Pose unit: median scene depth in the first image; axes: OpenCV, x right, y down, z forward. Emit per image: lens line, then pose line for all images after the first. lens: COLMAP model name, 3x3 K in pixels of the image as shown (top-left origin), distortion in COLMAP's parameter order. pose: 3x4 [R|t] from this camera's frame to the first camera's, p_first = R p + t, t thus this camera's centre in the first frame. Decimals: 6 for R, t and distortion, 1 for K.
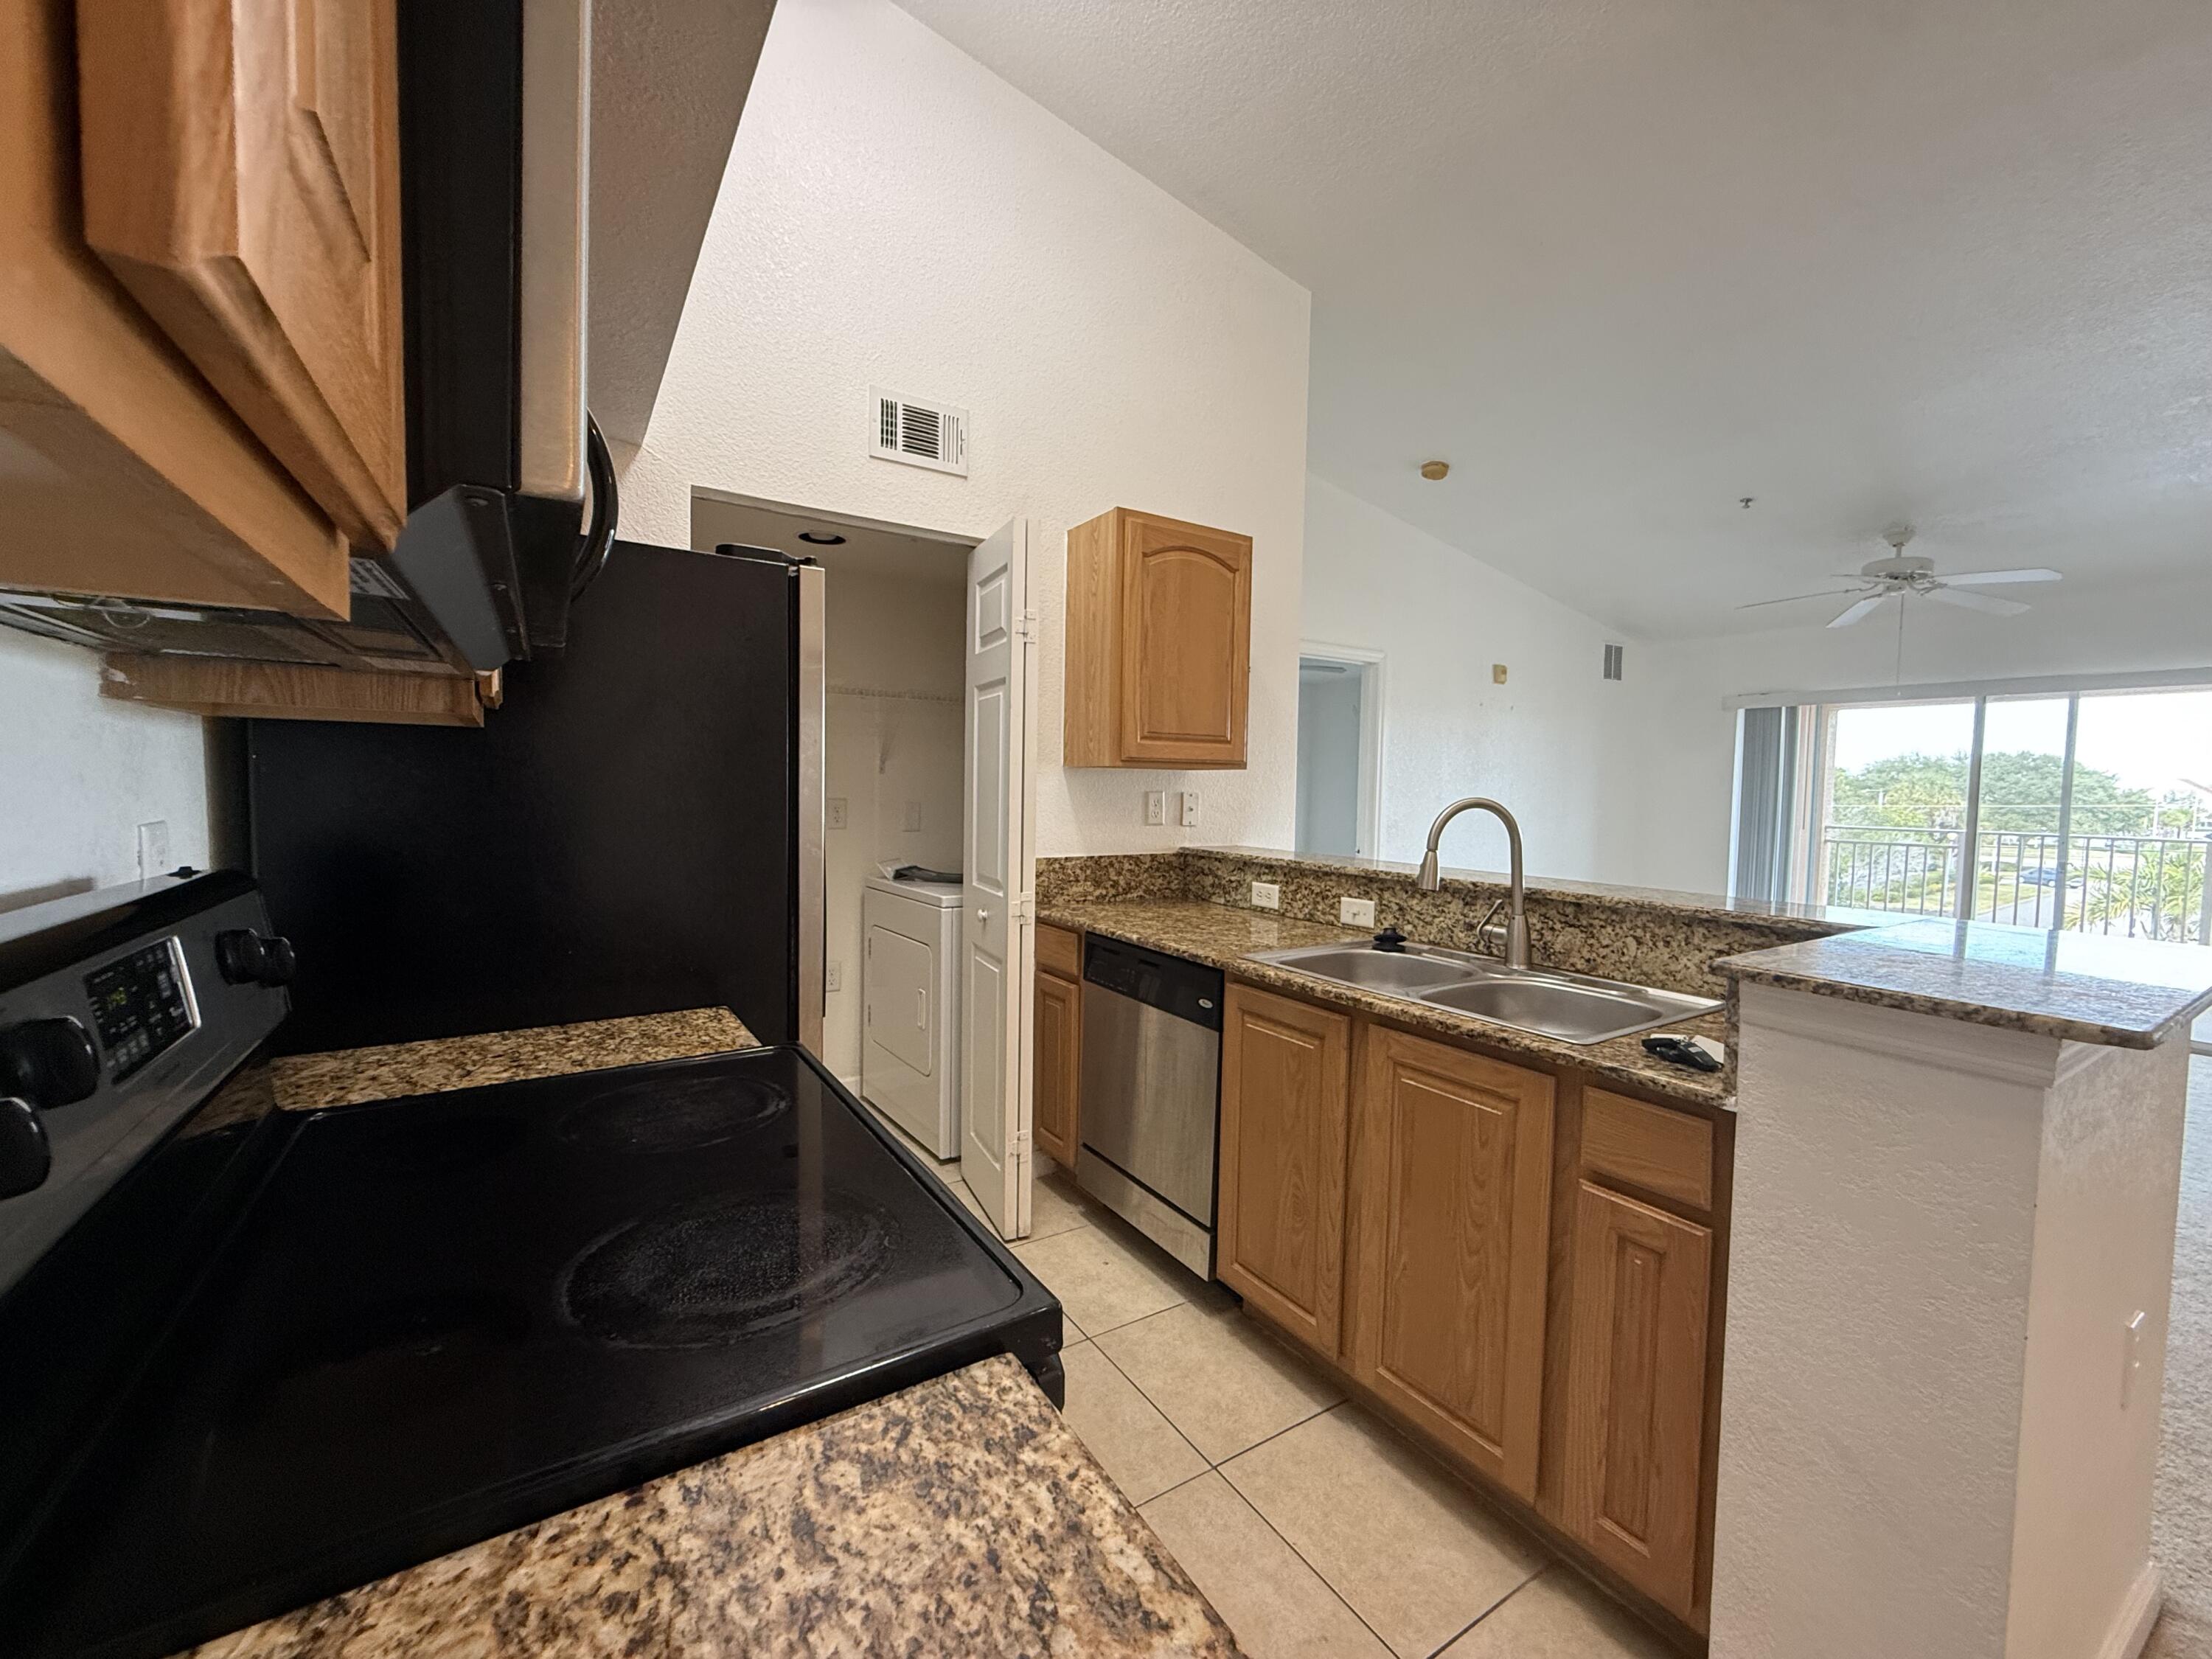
lens RADIAL K [[883.9, 0, 1102.0], [0, 883.9, 827.2], [0, 0, 1]] dist [0.002059, 0.000359]
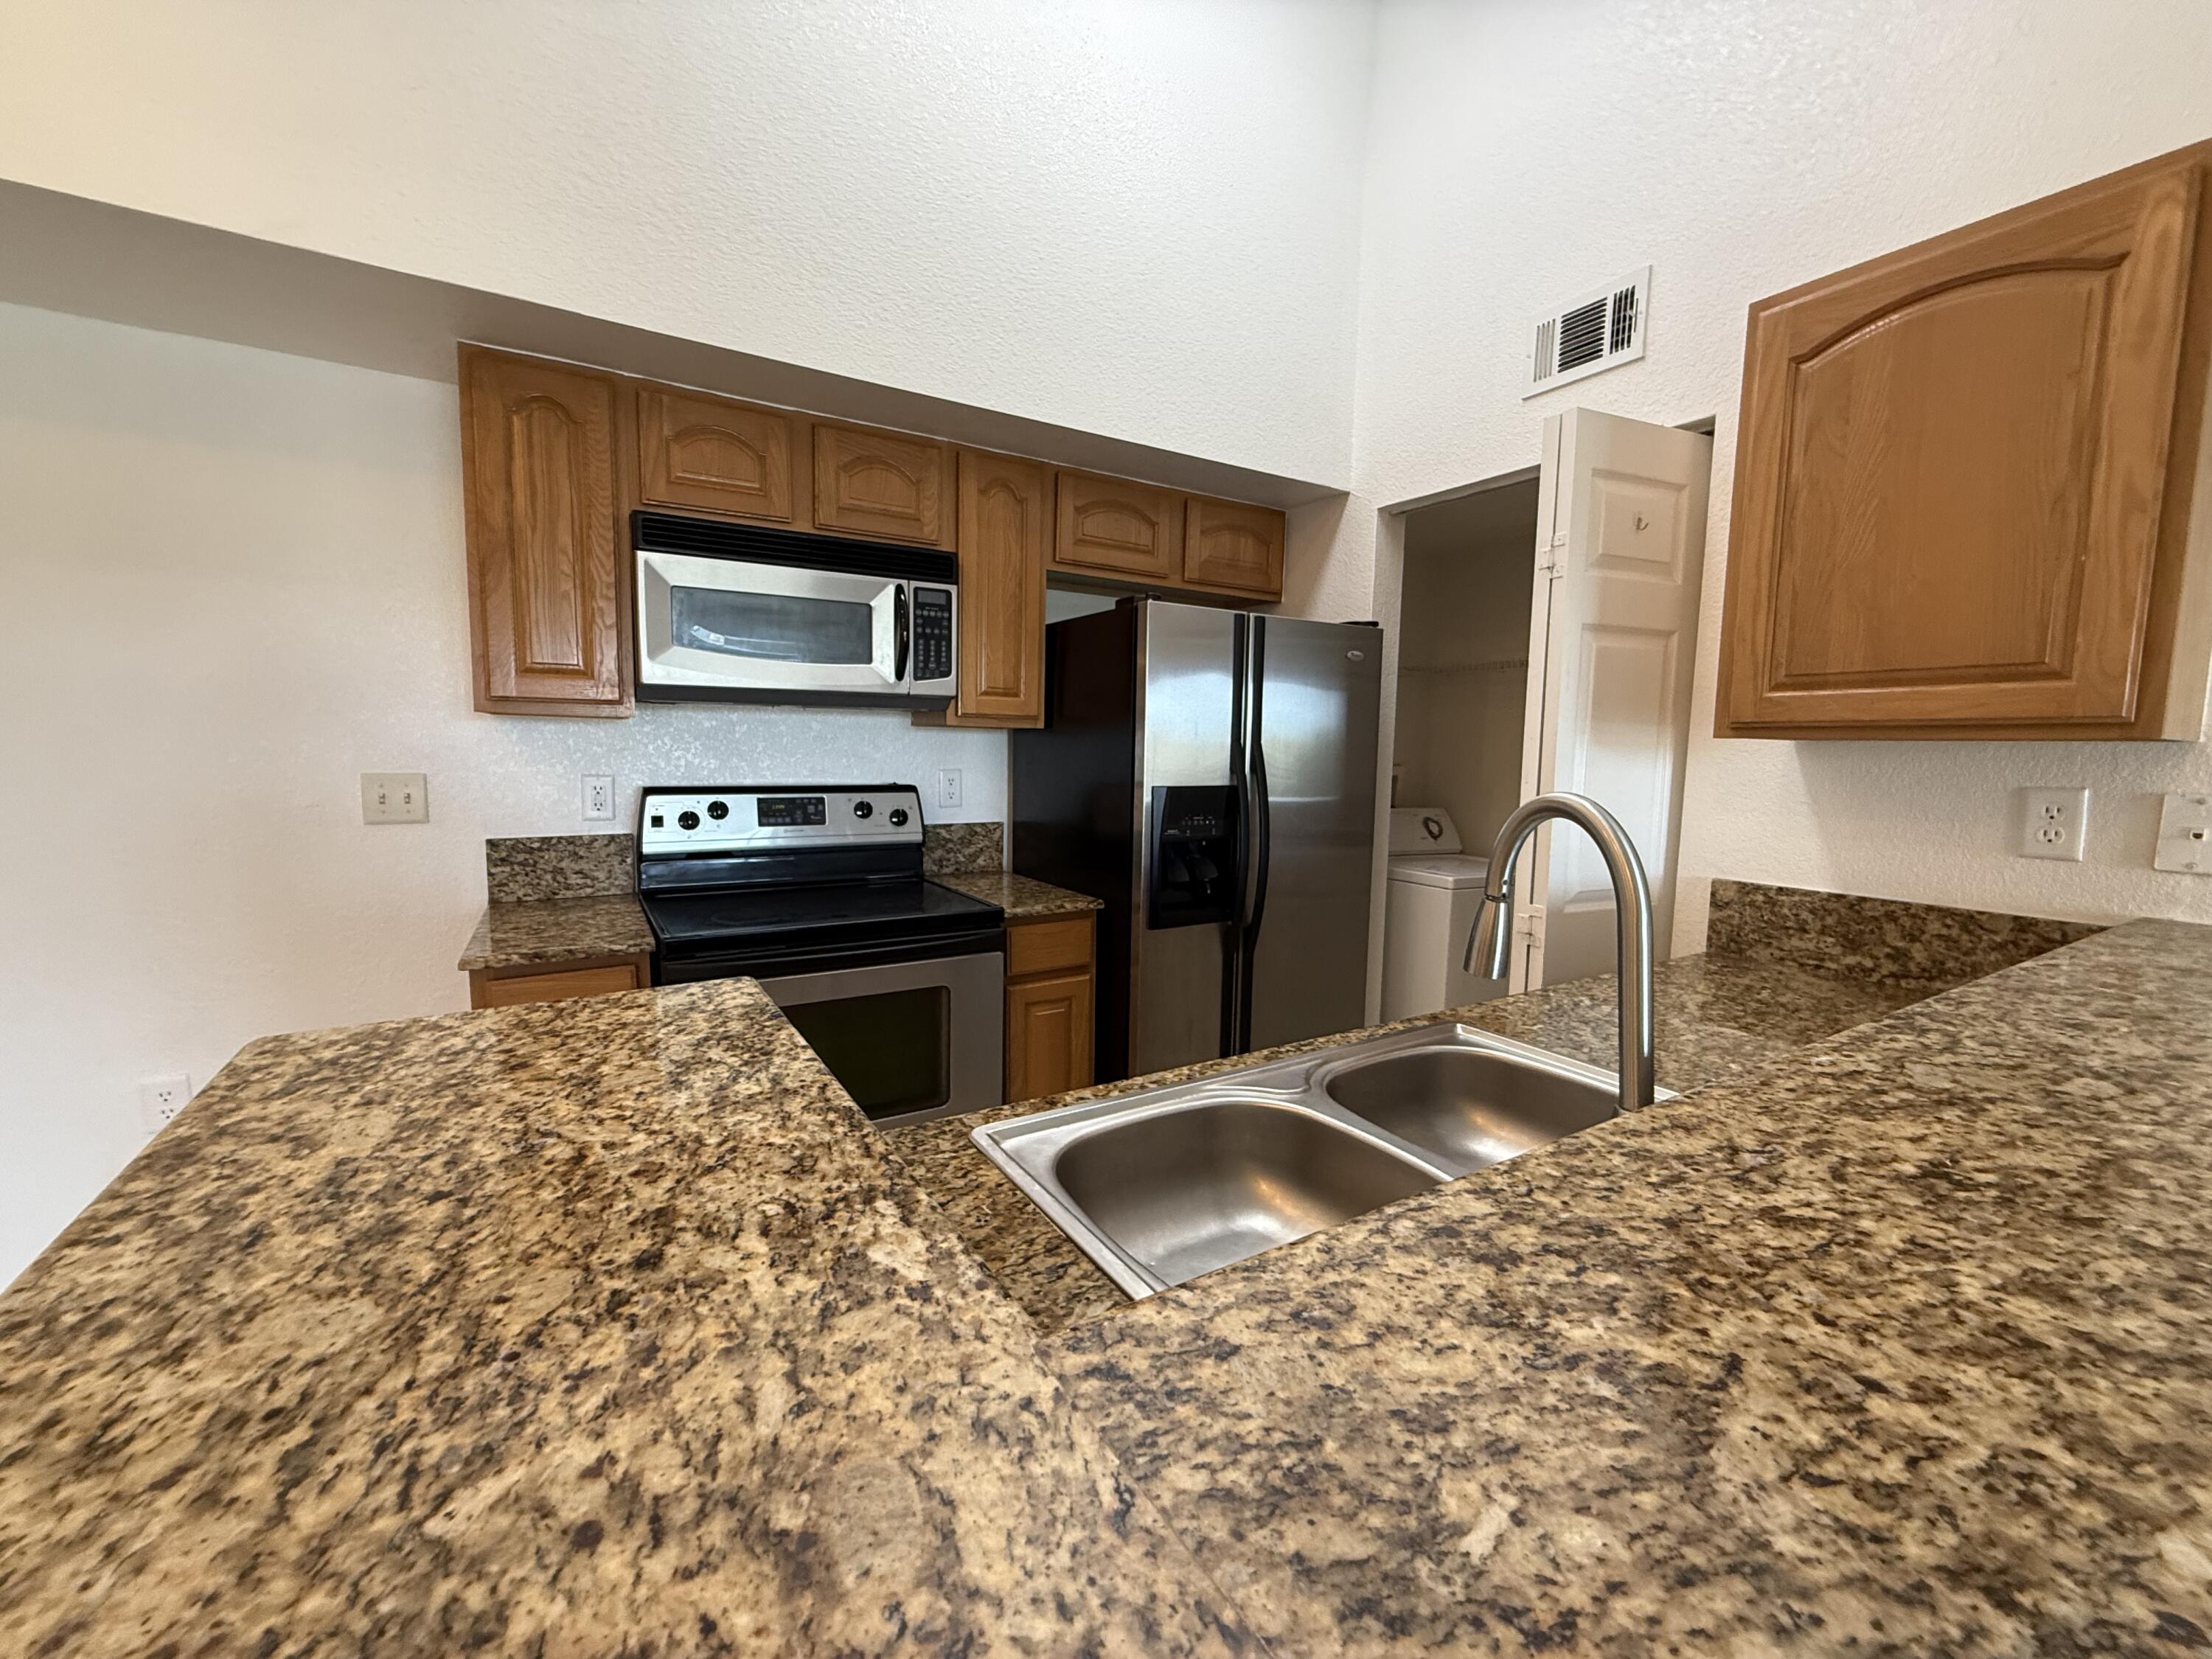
lens RADIAL K [[883.9, 0, 1102.0], [0, 883.9, 827.2], [0, 0, 1]] dist [0.002059, 0.000359]
pose [[-0.019672, 0.075441, -0.996956, 0.580769], [-0.069709, 0.994619, 0.076640, -0.022185], [0.997373, 0.071005, -0.014307, 0.528793]]
